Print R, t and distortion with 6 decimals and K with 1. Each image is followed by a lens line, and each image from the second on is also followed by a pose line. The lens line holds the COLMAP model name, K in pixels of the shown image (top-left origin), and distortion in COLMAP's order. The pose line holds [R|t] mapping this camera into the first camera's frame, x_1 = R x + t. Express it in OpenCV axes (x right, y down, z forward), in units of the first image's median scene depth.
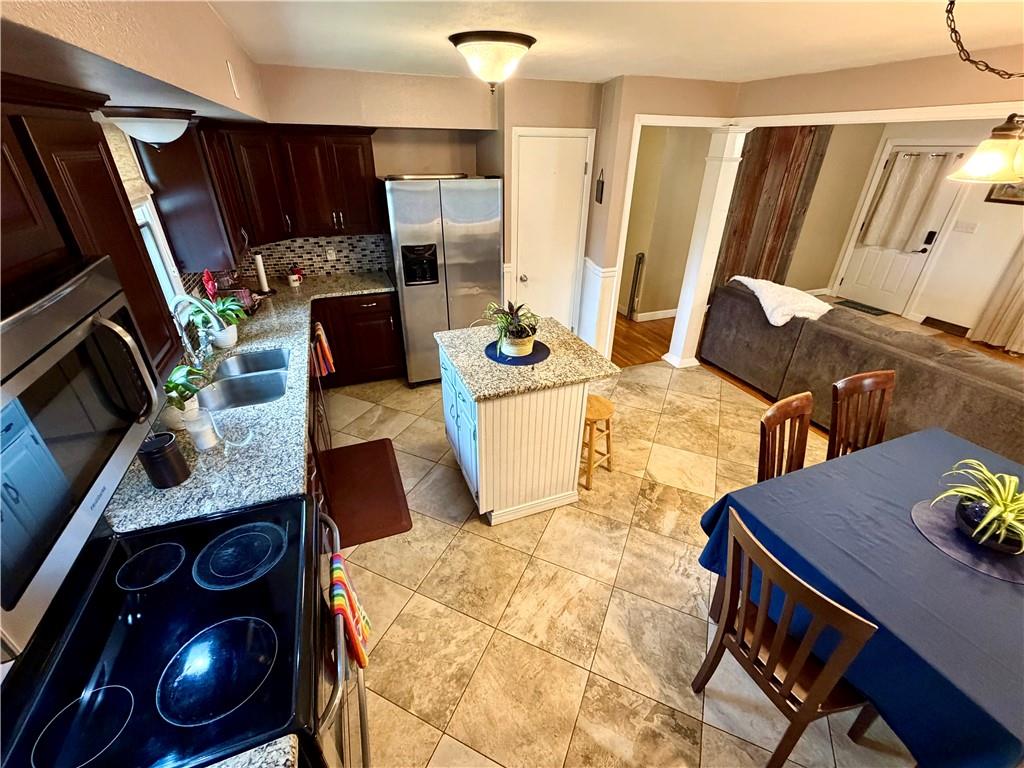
lens RADIAL K [[436.8, 0, 512.0], [0, 436.8, 384.0], [0, 0, 1]] dist [0.001118, 0.000281]
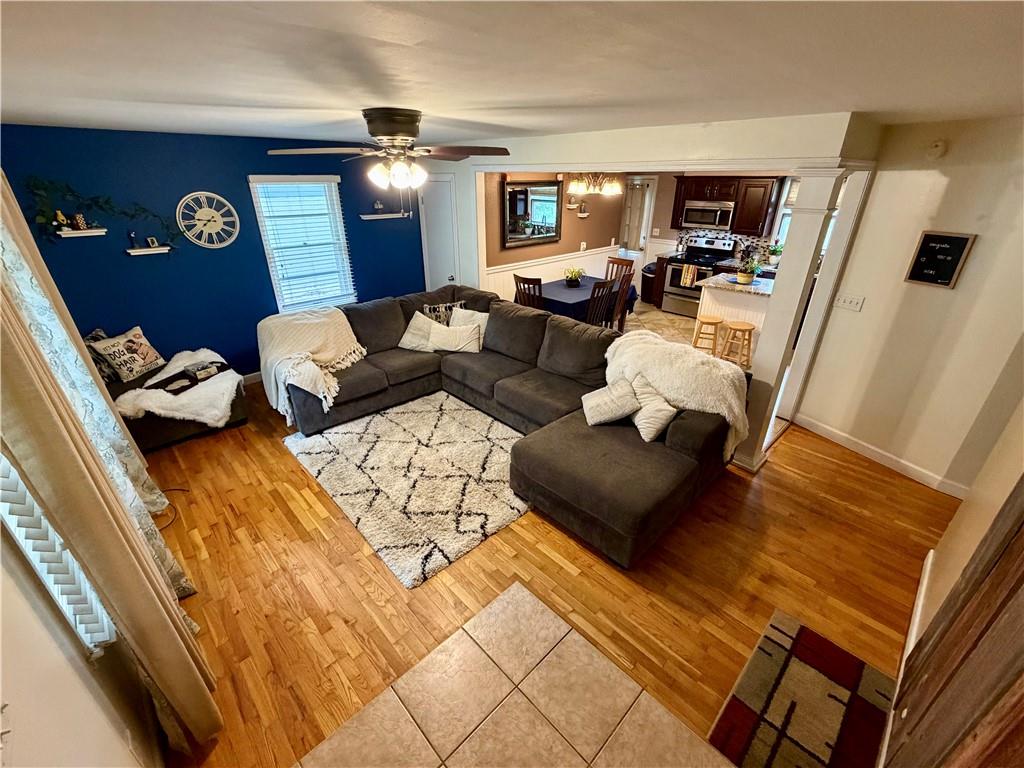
lens RADIAL K [[436.8, 0, 512.0], [0, 436.8, 384.0], [0, 0, 1]] dist [0.001118, 0.000281]
pose [[-0.922549, 0.155299, -0.353250, 1.383900], [-0.195886, 0.600244, 0.775459, -0.886515], [0.332464, 0.784595, -0.523333, 1.576819]]
